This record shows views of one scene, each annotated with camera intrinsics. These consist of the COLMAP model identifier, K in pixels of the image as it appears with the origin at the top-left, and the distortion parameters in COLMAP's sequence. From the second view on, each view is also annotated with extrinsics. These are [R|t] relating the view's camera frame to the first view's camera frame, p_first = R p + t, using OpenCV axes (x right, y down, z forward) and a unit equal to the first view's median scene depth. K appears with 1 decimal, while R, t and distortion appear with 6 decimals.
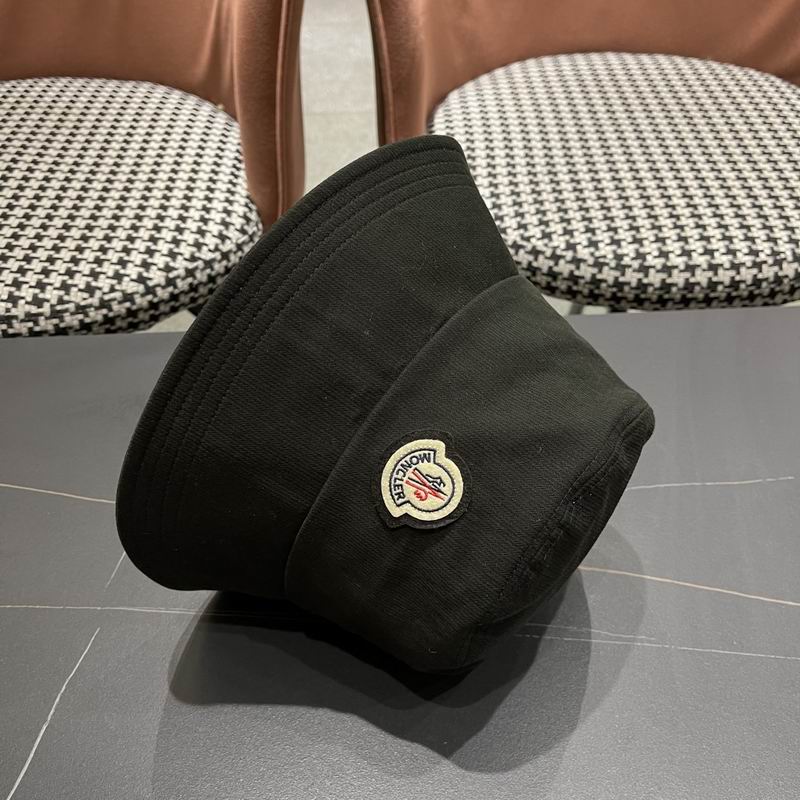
lens RADIAL K [[836.7, 0, 397.9], [0, 836.7, 411.8], [0, 0, 1]] dist [-0.000089, 0.024423]
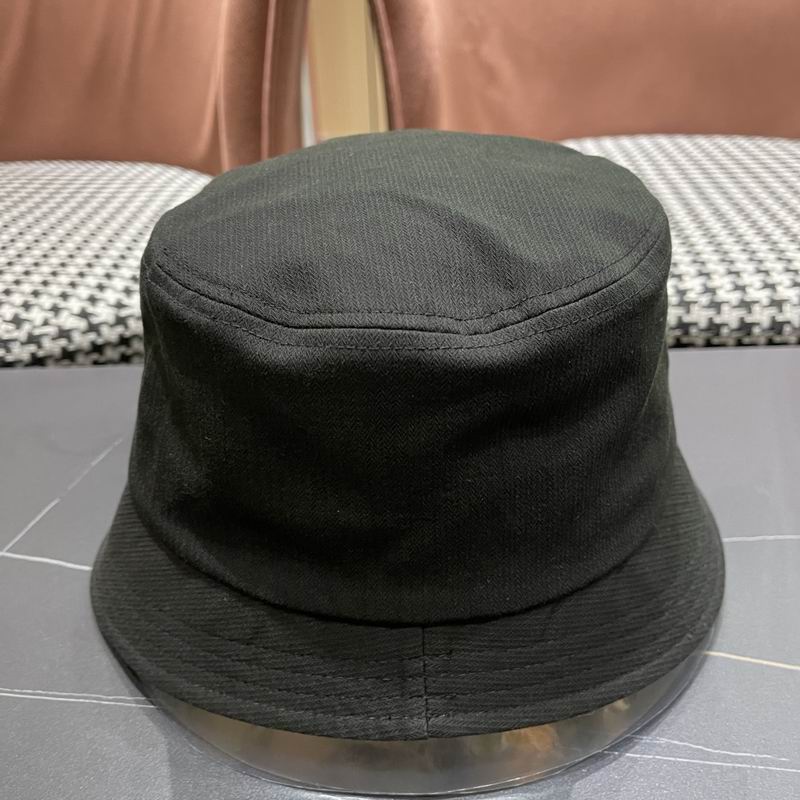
lens RADIAL K [[852.1, 0, 400.0], [0, 852.1, 400.0], [0, 0, 1]] dist [-0.006251, 0.013628]
pose [[0.997922, 0.005795, -0.064173, 0.051564], [-0.021875, 0.967267, -0.252818, 0.121288], [0.060607, 0.253696, 0.965383, 0.235486]]
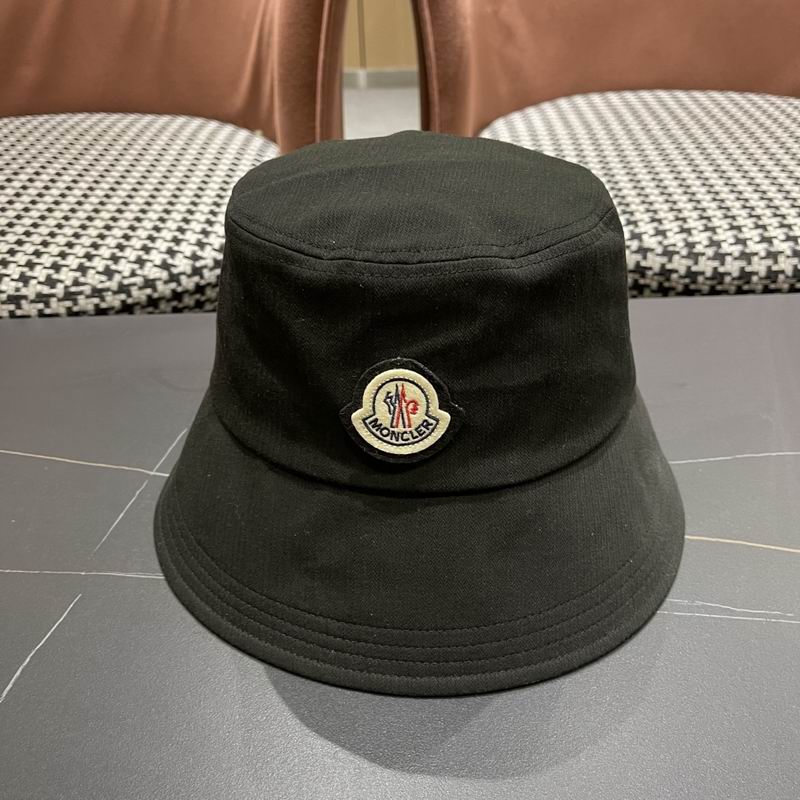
lens RADIAL K [[840.7, 0, 400.0], [0, 840.7, 400.0], [0, 0, 1]] dist [-0.006353, 0.017397]
pose [[0.999463, 0.003680, -0.032567, -0.019124], [-0.009219, 0.985122, -0.171608, 0.138034], [0.031451, 0.171816, 0.984627, 0.125464]]
